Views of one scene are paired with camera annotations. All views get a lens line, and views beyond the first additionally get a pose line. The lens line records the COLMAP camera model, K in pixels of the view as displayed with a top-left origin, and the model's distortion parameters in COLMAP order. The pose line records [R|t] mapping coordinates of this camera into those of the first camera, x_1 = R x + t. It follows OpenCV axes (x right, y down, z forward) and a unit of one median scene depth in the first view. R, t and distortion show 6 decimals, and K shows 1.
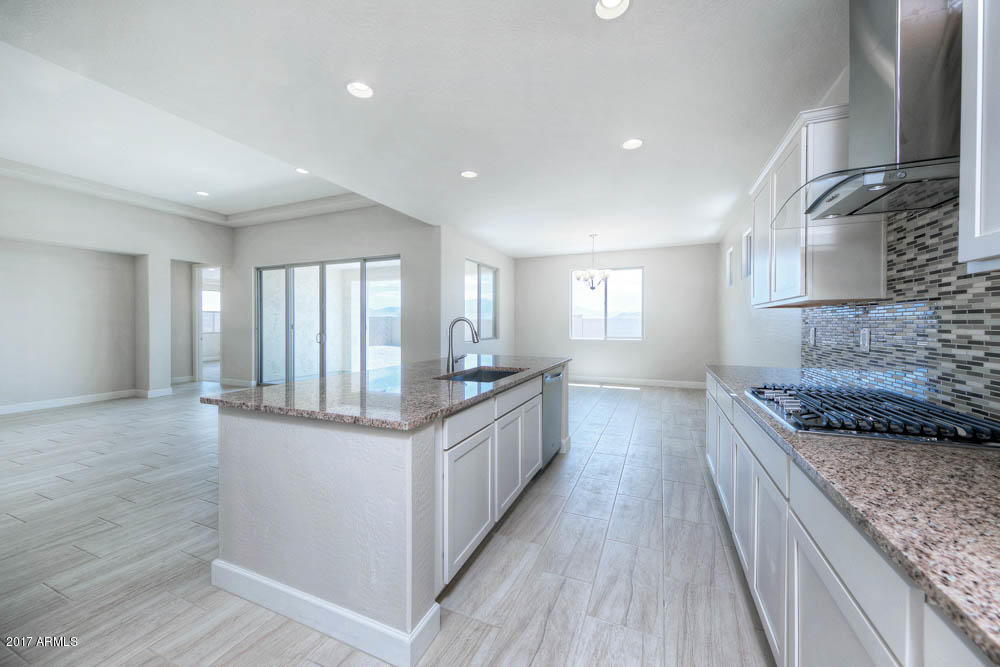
lens RADIAL K [[377.0, 0, 506.0], [0, 377.0, 321.4], [0, 0, 1]] dist [0.000248, -0.000006]
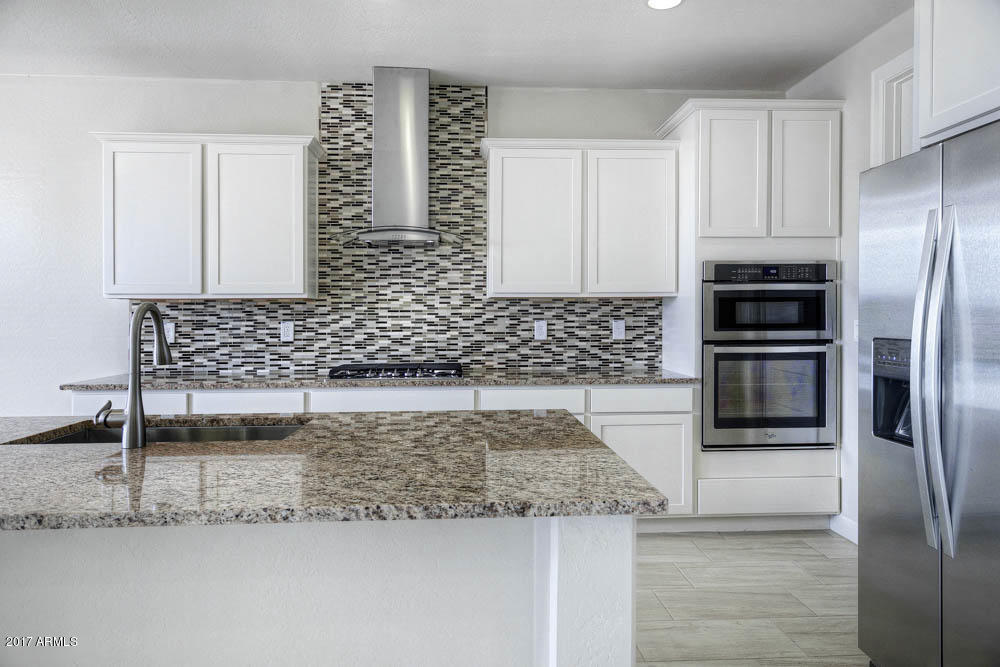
lens RADIAL K [[659.4, 0, 498.2], [0, 659.4, 319.3], [0, 0, 1]] dist [0.026145, -0.000572]
pose [[-0.431984, -0.002049, 0.901879, -1.757271], [-0.001938, 0.999997, 0.001344, 0.008158], [-0.901879, -0.001167, -0.431987, 1.829640]]
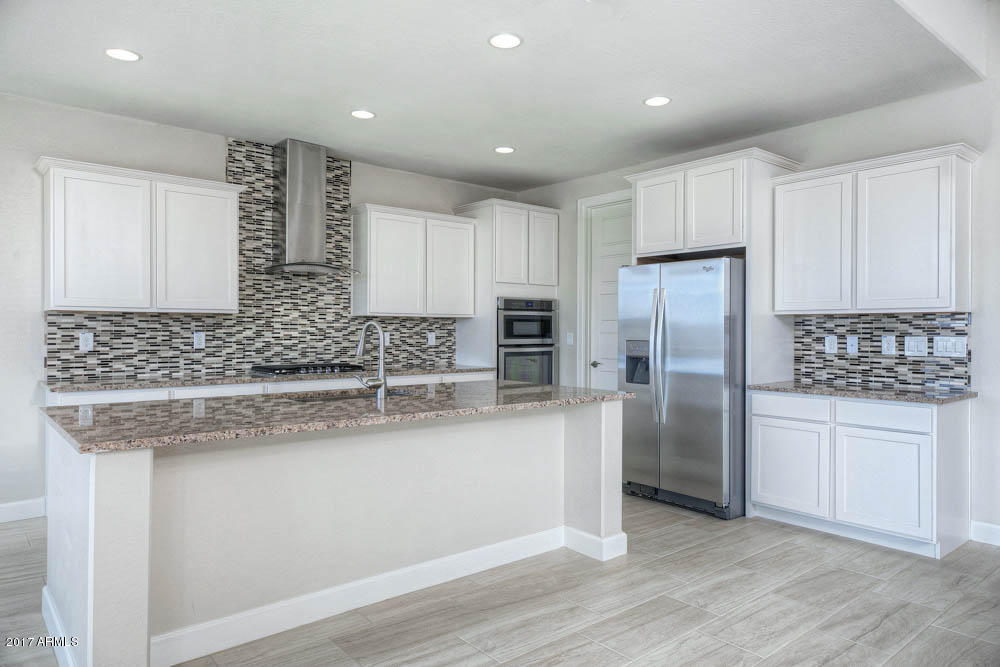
lens RADIAL K [[659.4, 0, 499.5], [0, 659.4, 335.3], [0, 0, 1]] dist [0.026145, -0.000572]
pose [[-0.887935, -0.007269, 0.459911, -1.742977], [-0.006852, 0.999973, 0.002575, 0.021289], [-0.459918, -0.000865, -0.887961, 3.827099]]
